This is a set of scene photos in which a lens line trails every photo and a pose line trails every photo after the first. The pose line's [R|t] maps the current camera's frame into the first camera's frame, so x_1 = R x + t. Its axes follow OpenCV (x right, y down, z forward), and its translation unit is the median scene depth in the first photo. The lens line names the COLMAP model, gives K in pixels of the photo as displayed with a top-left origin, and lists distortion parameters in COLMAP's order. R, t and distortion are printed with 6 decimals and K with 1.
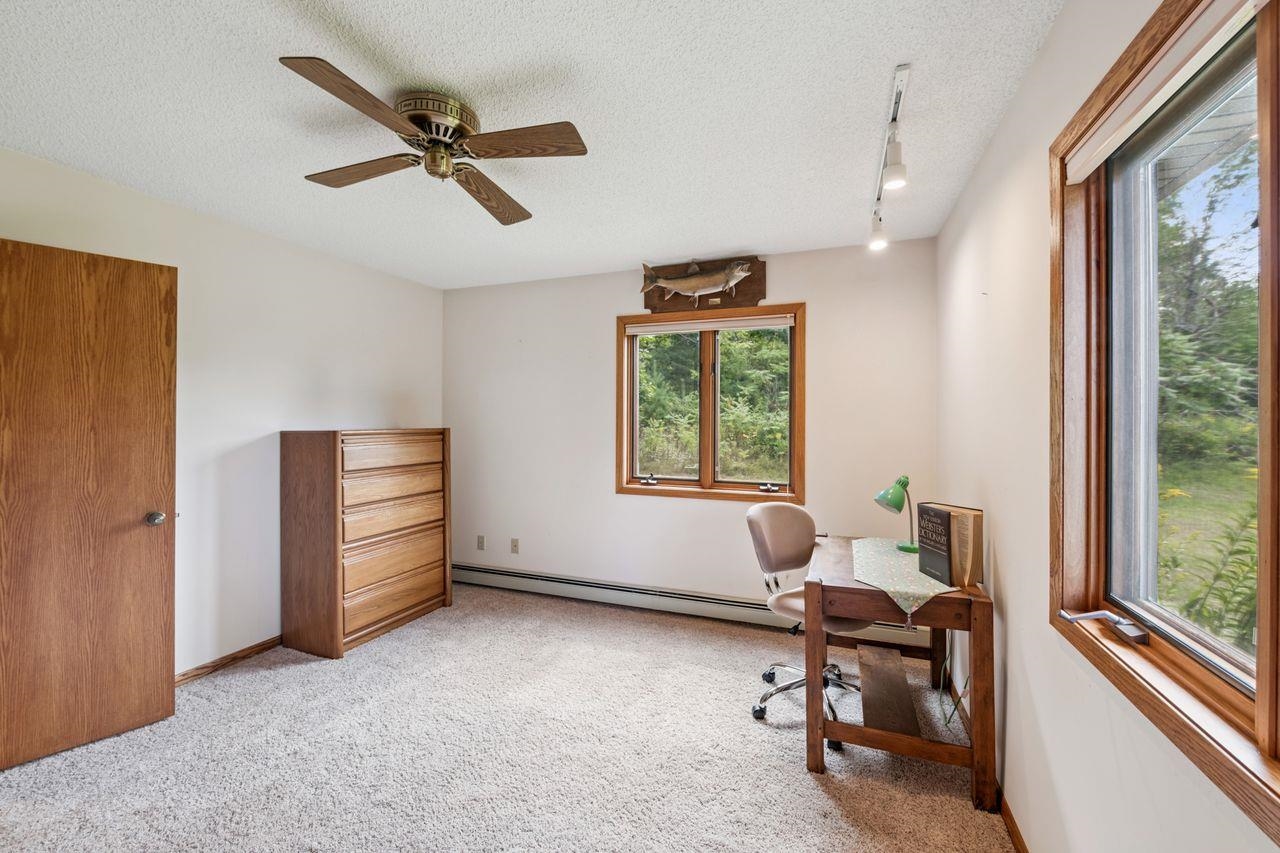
lens RADIAL K [[502.7, 0, 643.1], [0, 502.7, 418.3], [0, 0, 1]] dist [0.000188, 0.000016]
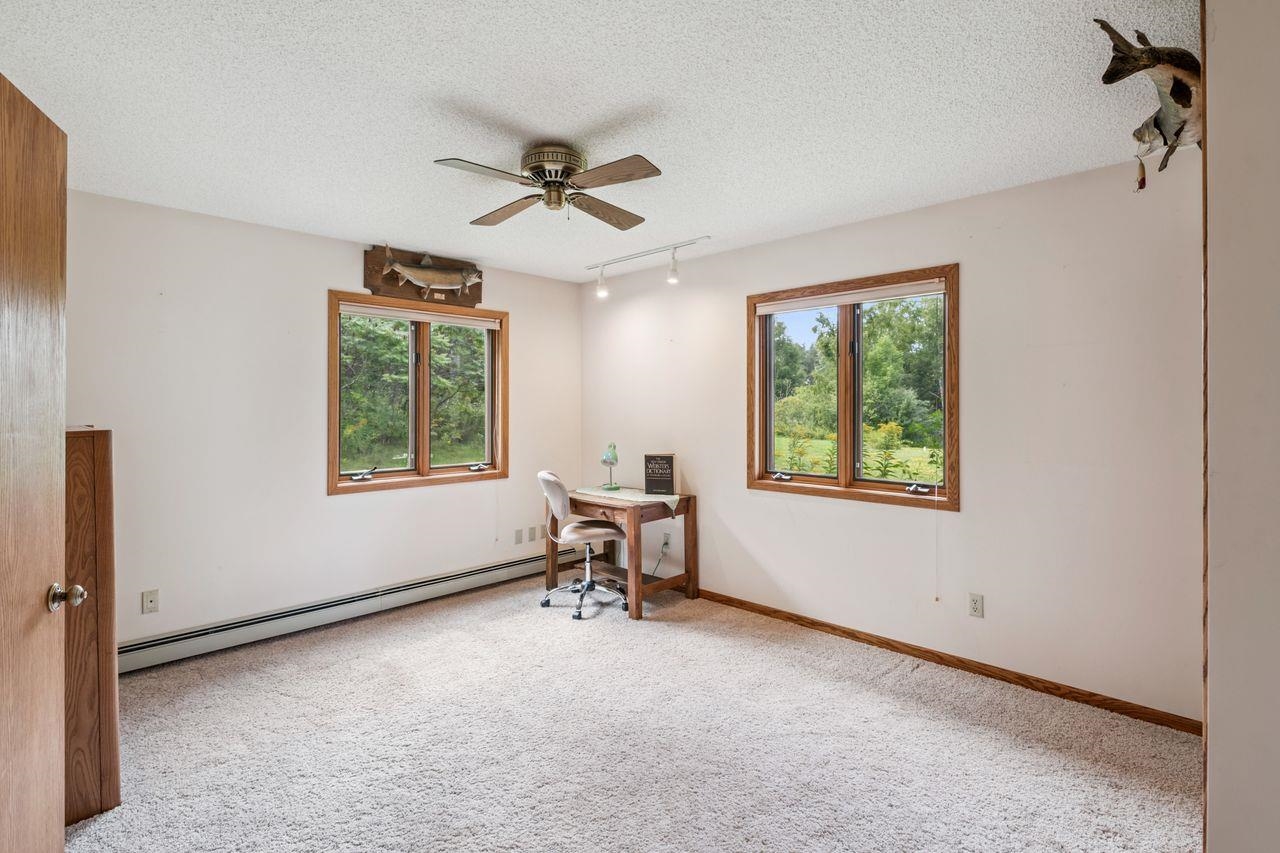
lens RADIAL K [[607.3, 0, 642.6], [0, 607.3, 410.1], [0, 0, 1]] dist [0.001520, 0.000148]
pose [[0.399429, -0.008643, 0.916723, -0.861033], [0.002321, 0.999962, 0.008417, -0.004264], [-0.916761, -0.001234, 0.399434, 0.103158]]
